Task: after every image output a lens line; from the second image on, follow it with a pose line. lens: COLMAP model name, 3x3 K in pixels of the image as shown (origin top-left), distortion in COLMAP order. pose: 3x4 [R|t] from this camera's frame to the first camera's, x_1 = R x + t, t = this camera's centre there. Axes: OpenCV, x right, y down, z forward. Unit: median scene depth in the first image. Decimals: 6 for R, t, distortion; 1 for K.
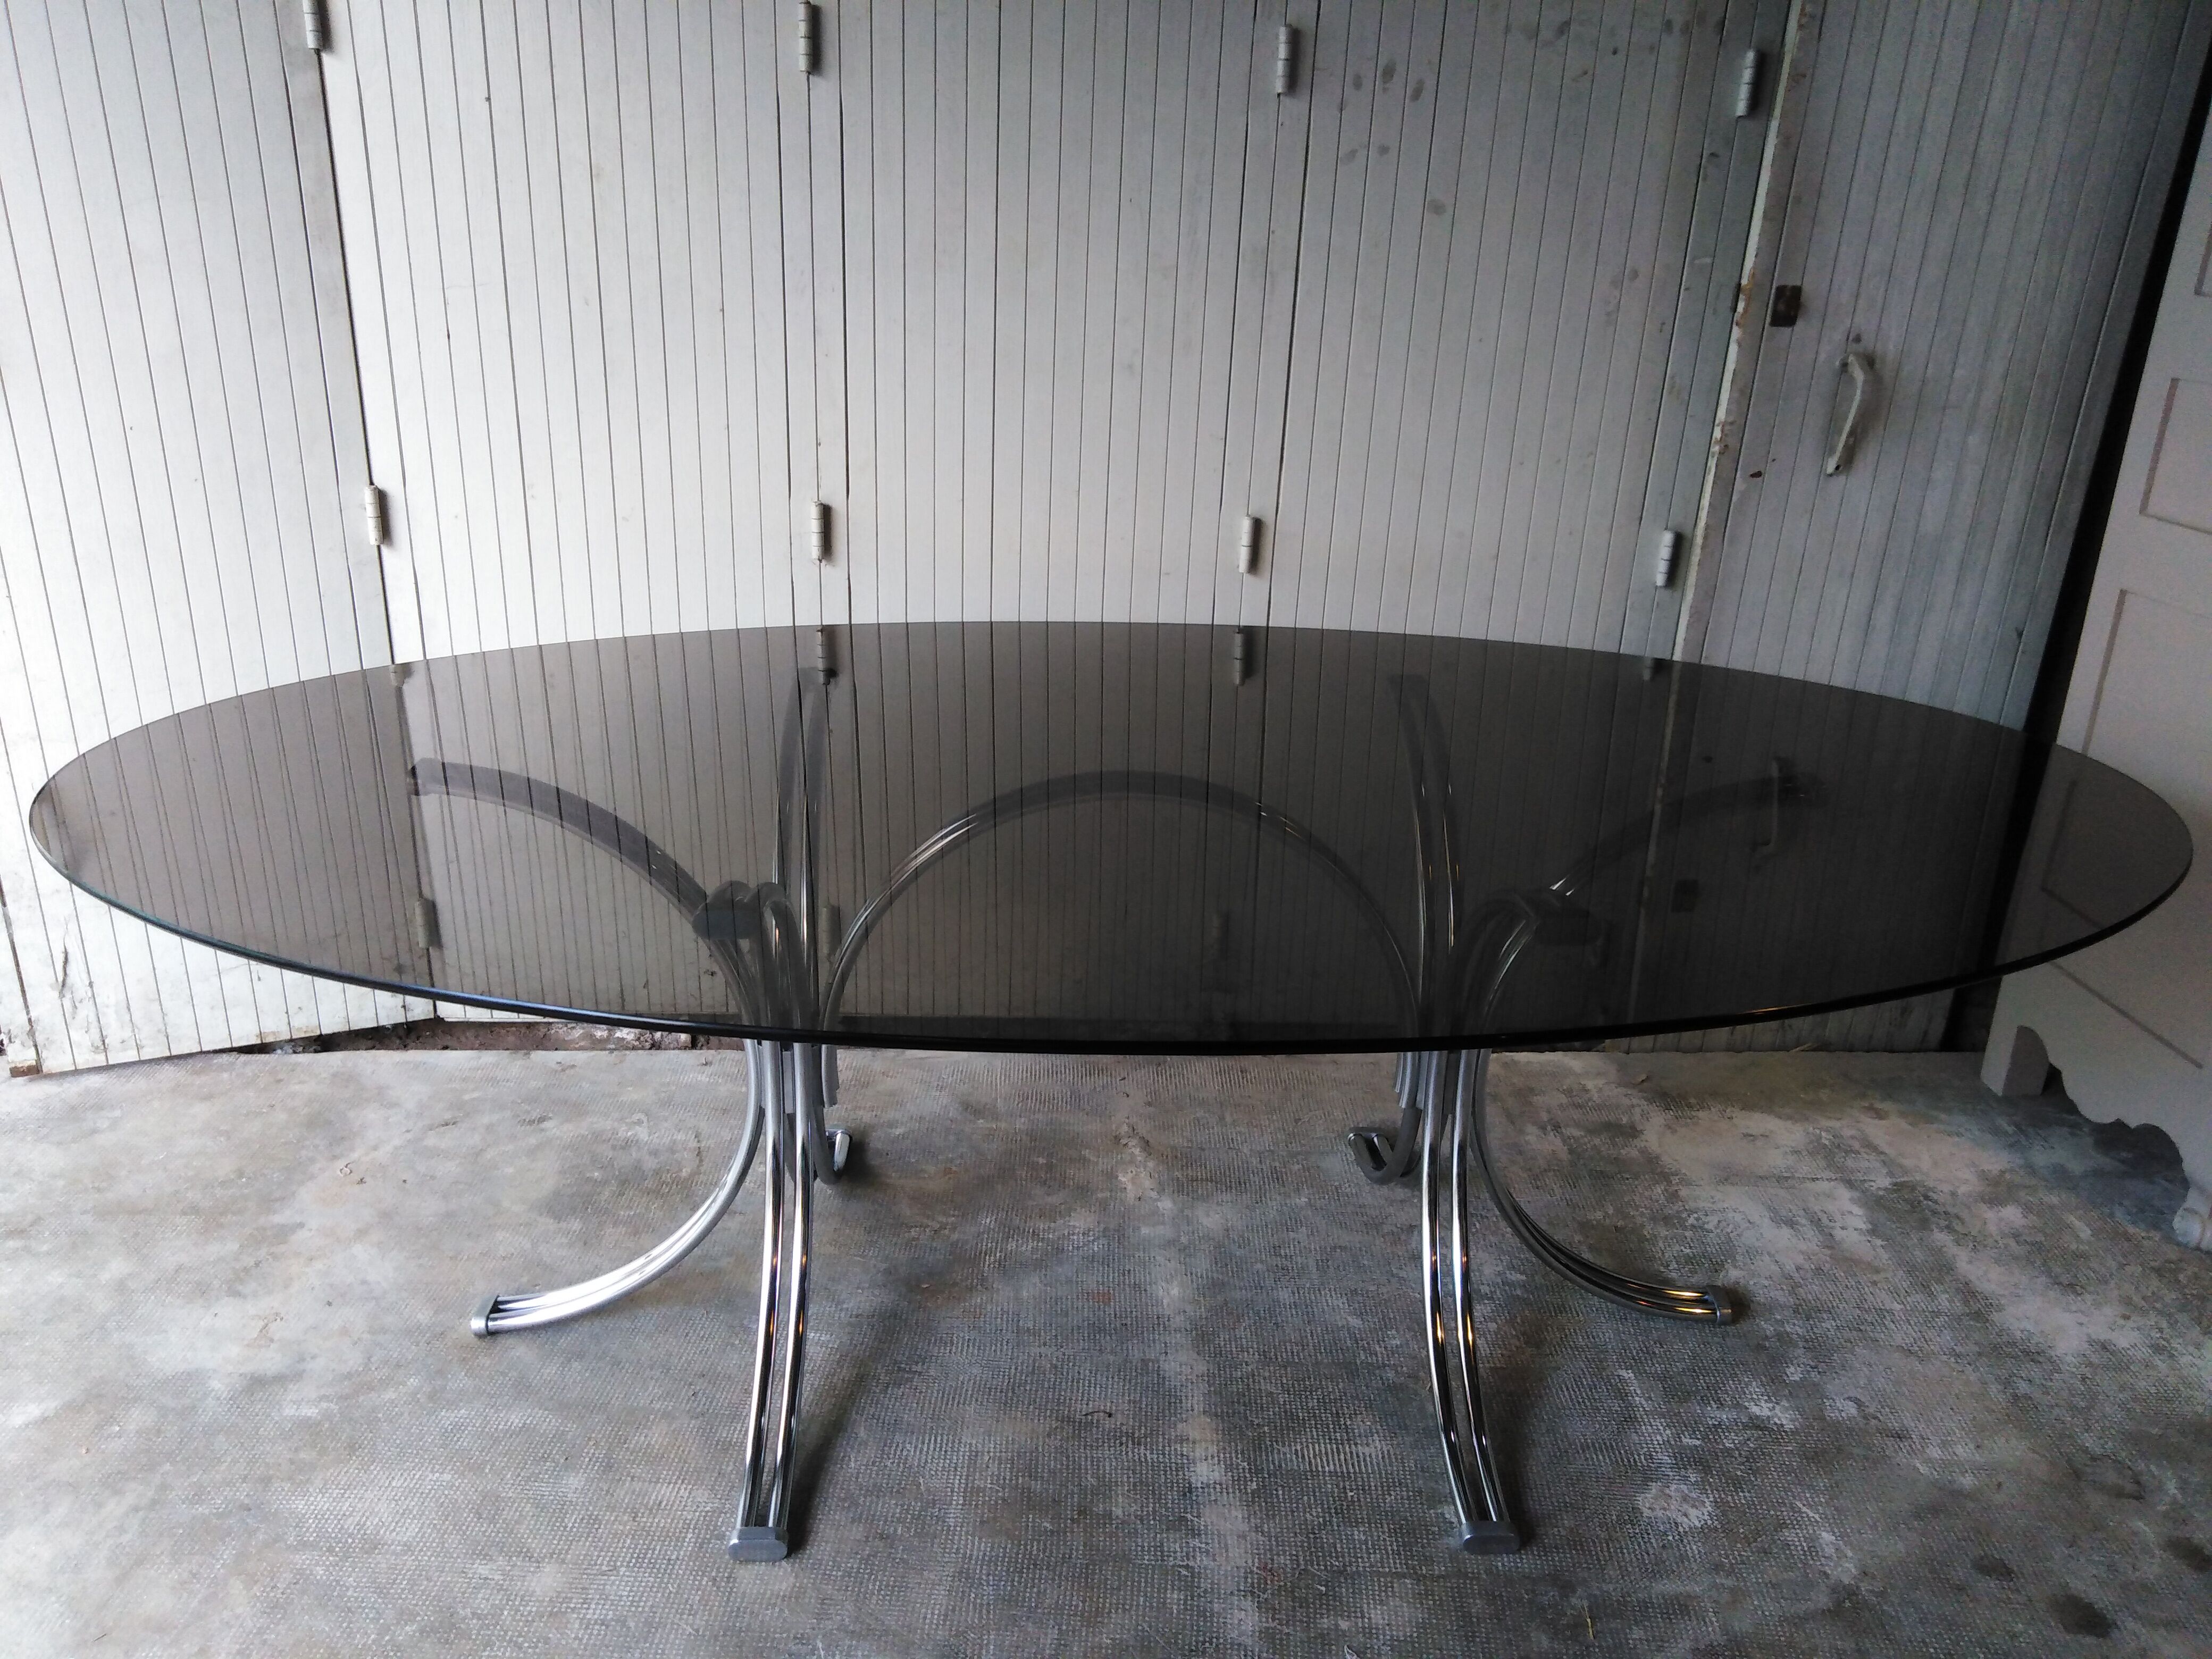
lens RADIAL K [[1661.4, 0, 1099.4], [0, 1661.4, 833.8], [0, 0, 1]] dist [0.016672, -0.008775]
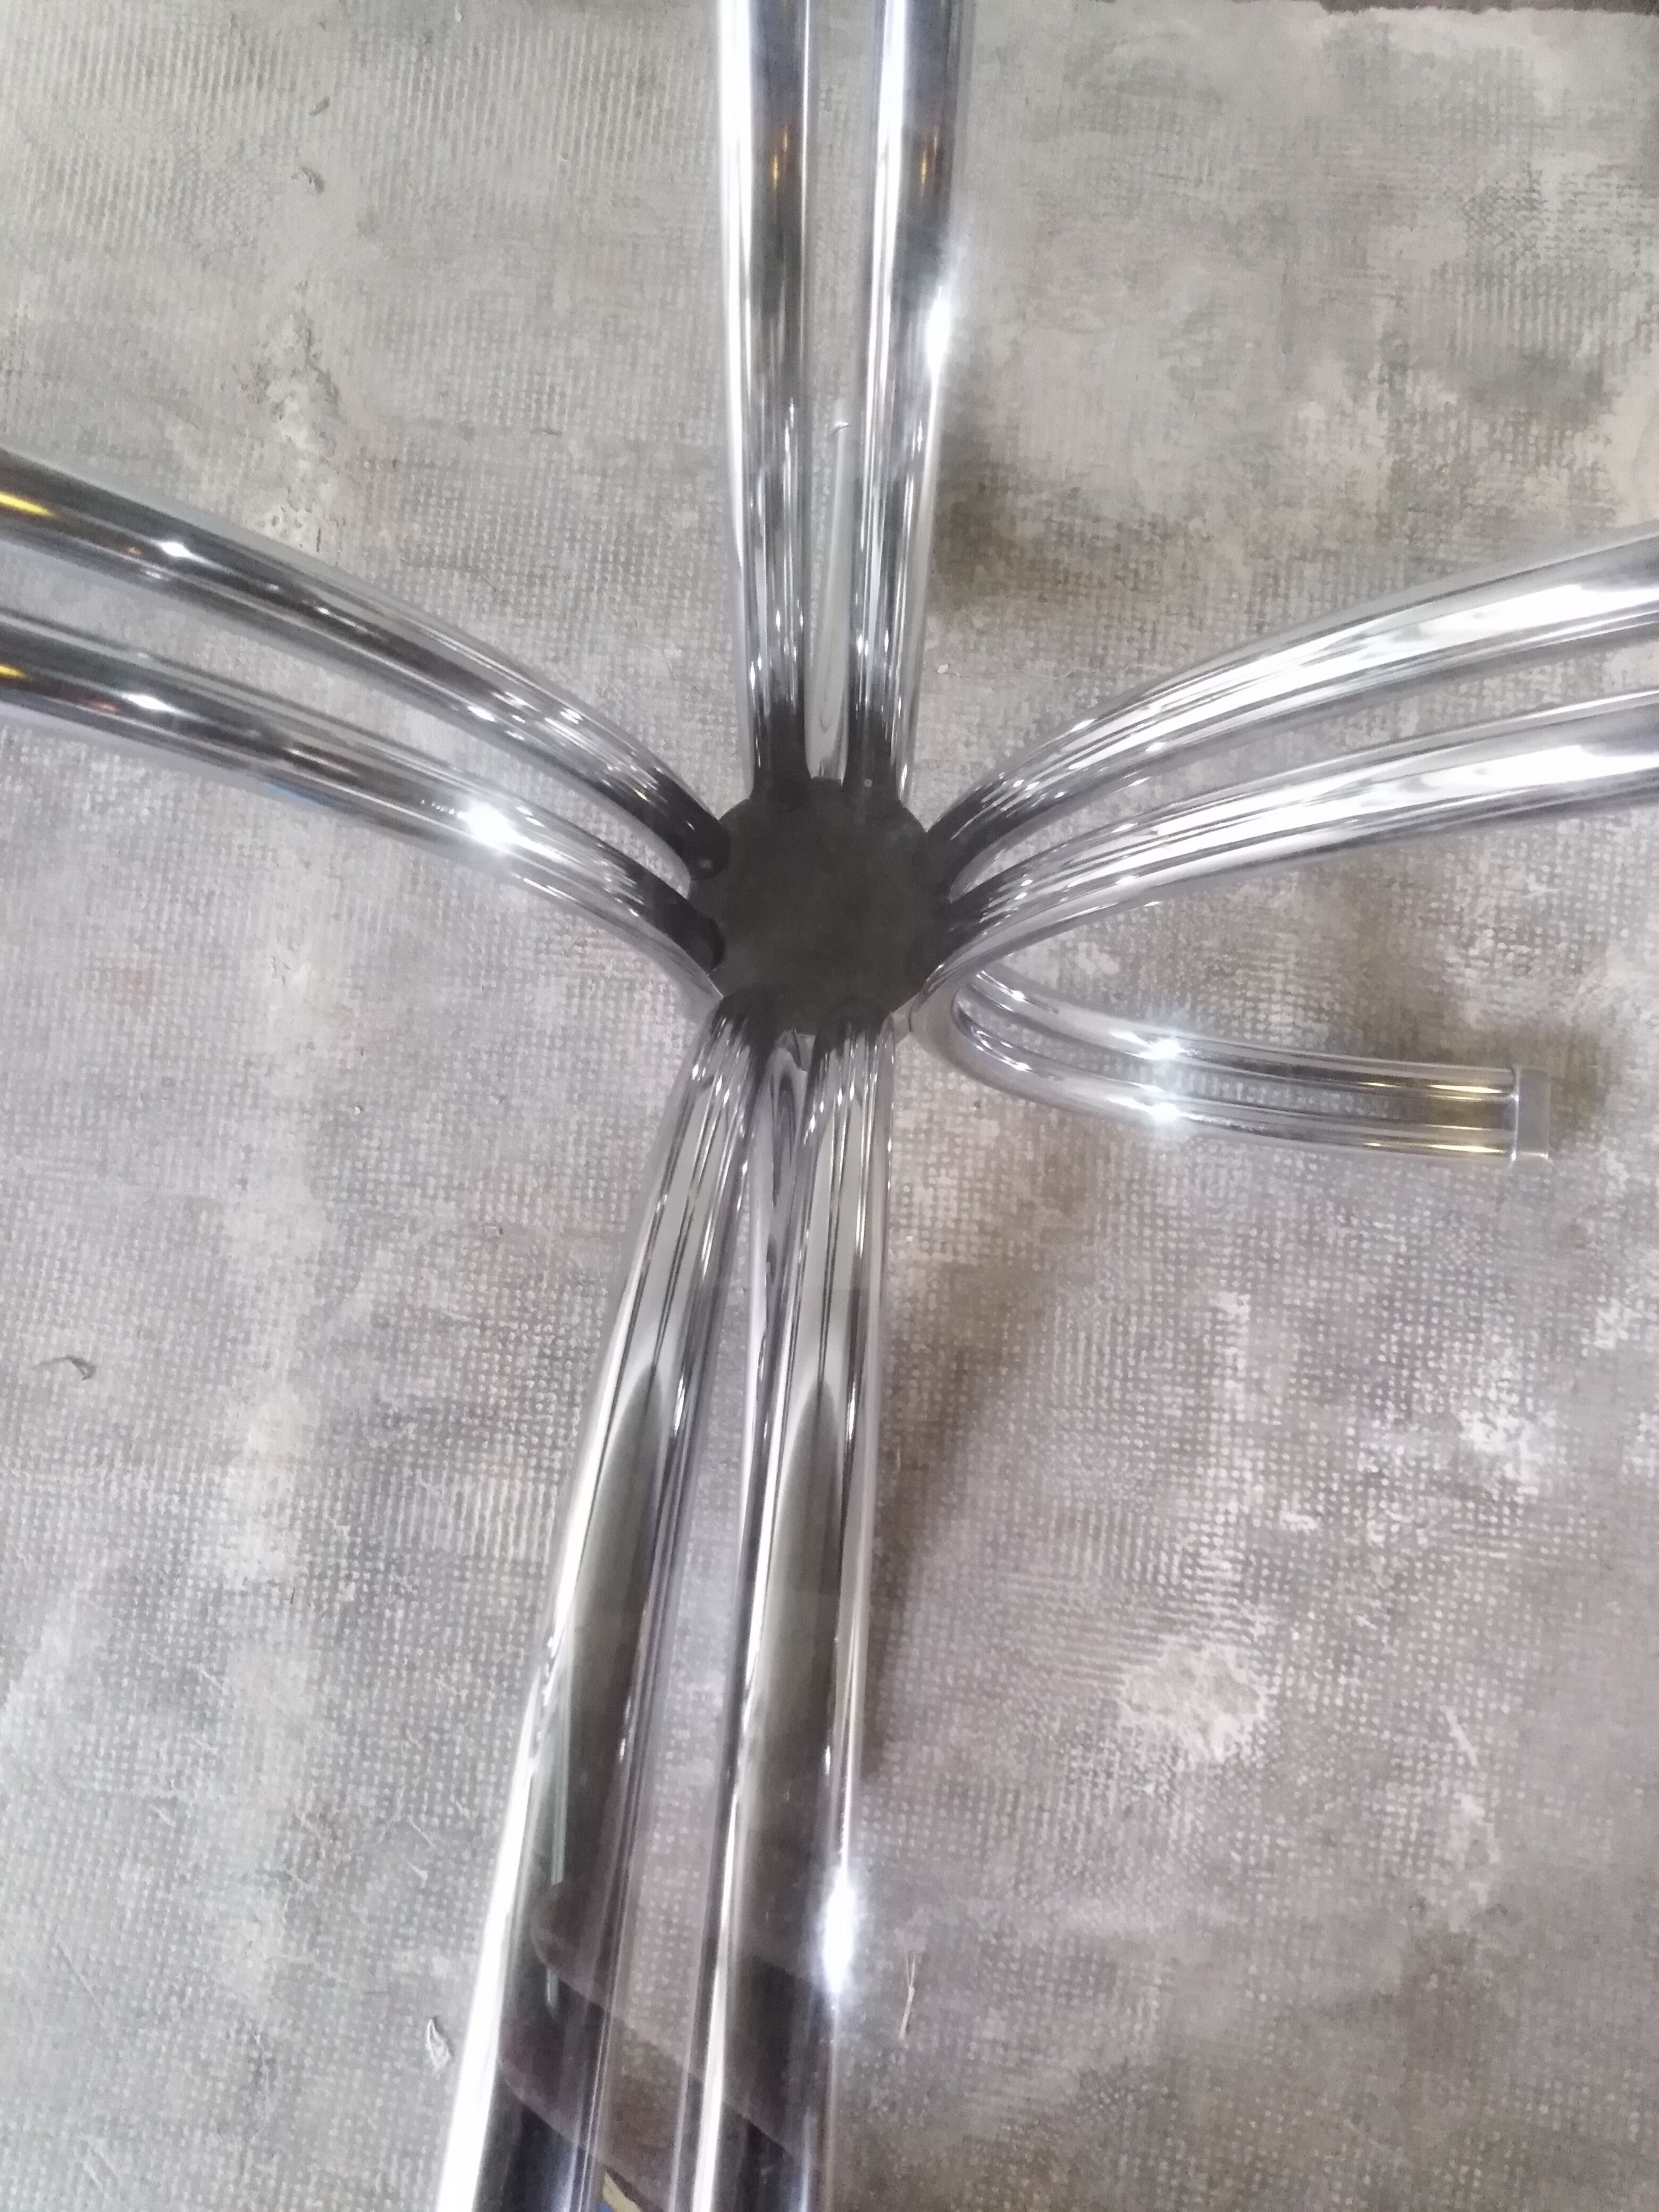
lens RADIAL K [[1661.4, 0, 851.3], [0, 1661.4, 1120.6], [0, 0, 1]] dist [0.016672, -0.008775]
pose [[0.995295, 0.086790, -0.043081, 0.214902], [-0.004928, 0.489387, 0.872053, -0.093496], [0.096769, -0.867737, 0.487512, 0.769704]]
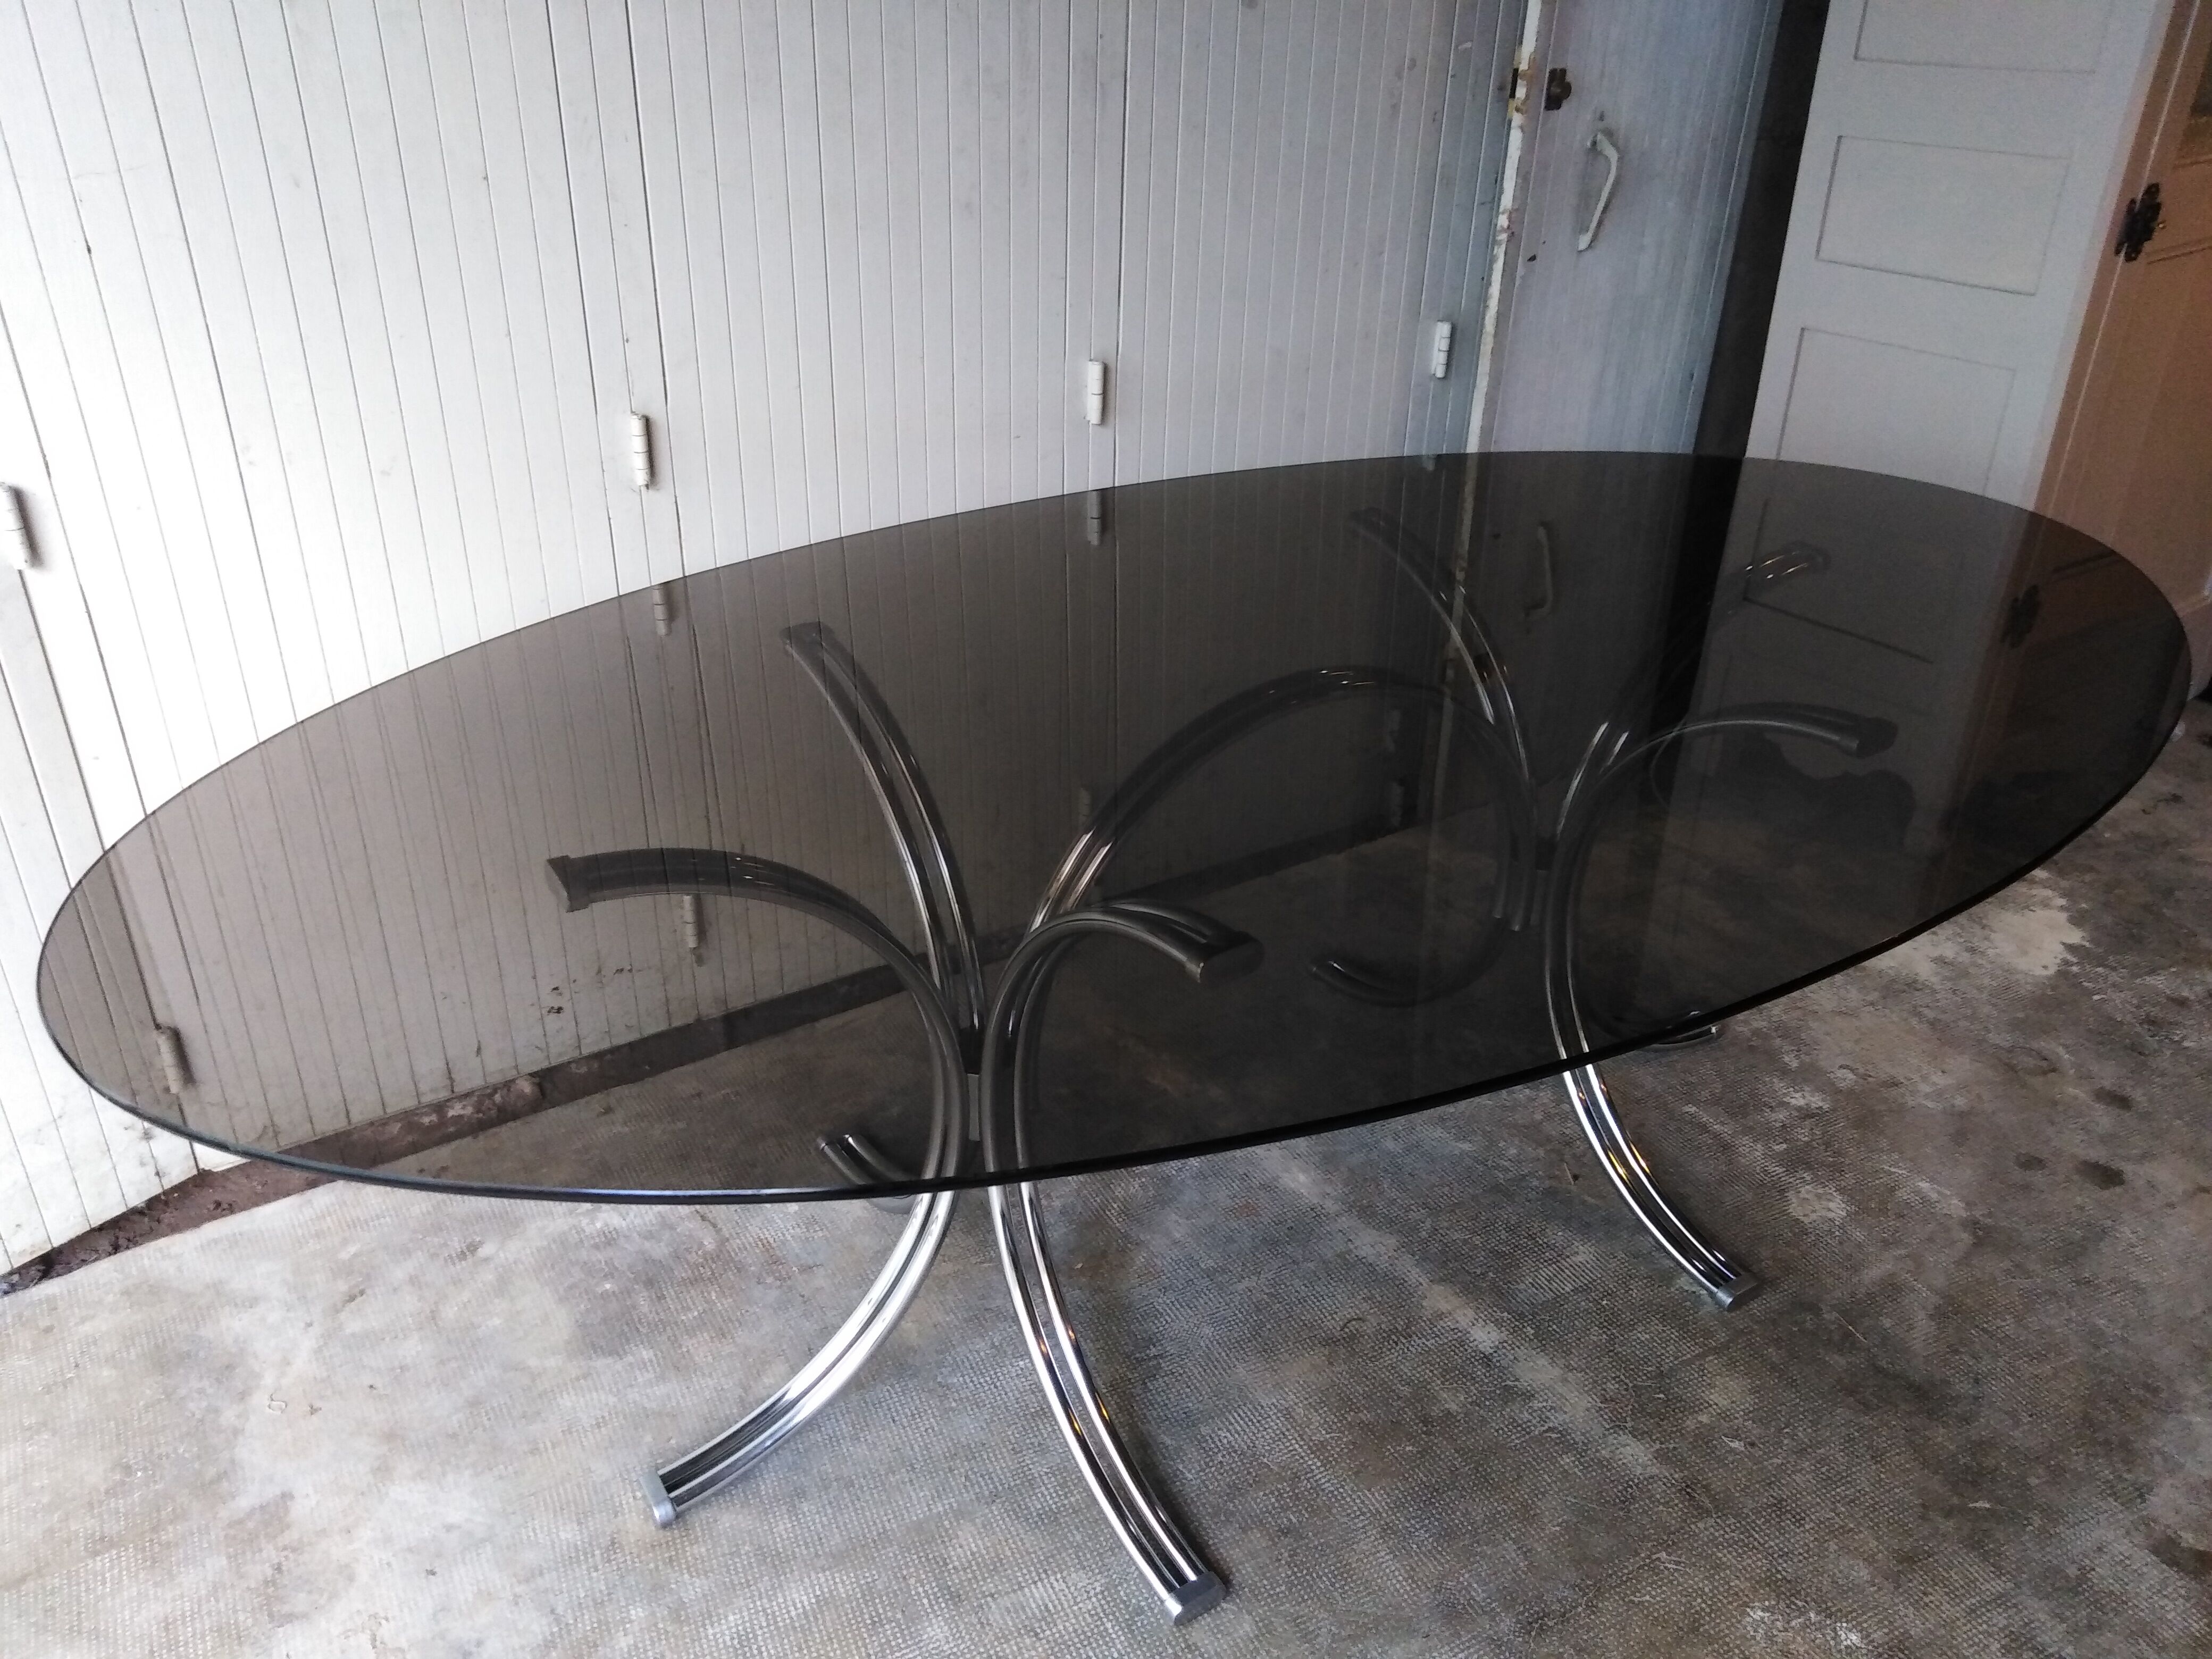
lens RADIAL K [[1661.4, 0, 1105.9], [0, 1661.4, 831.6], [0, 0, 1]] dist [0.016672, -0.008775]
pose [[0.866165, -0.252776, 0.431118, -0.428993], [0.195320, 0.965263, 0.173542, -0.116081], [-0.460010, -0.066110, 0.885449, 0.198954]]
